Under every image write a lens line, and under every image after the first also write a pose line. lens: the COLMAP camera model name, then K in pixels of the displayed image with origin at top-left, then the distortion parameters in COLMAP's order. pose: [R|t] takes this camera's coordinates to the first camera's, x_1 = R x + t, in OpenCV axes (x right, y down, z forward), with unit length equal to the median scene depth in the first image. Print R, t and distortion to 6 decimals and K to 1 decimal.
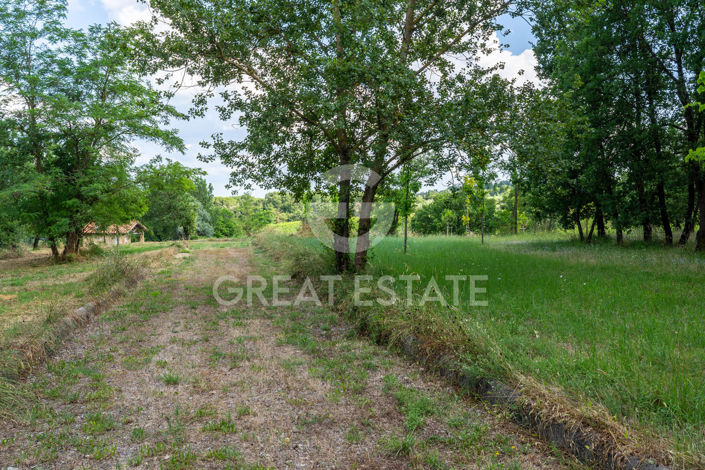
lens RADIAL K [[672.6, 0, 352.0], [0, 672.6, 235.4], [0, 0, 1]] dist [0.013534, 0.000000]
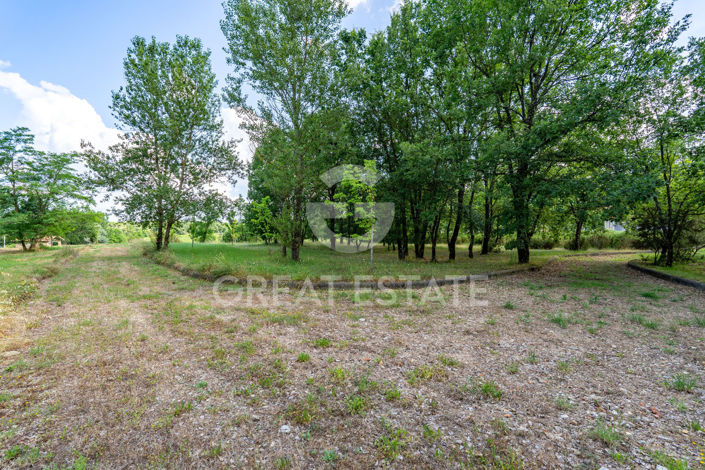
lens RADIAL K [[323.4, 0, 355.5], [0, 323.4, 232.8], [0, 0, 1]] dist [-0.004642, -0.001216]
pose [[0.900131, 0.019499, 0.435183, 0.089343], [-0.003579, 0.999295, -0.037373, 0.011808], [-0.435605, 0.032083, 0.899566, -0.456616]]
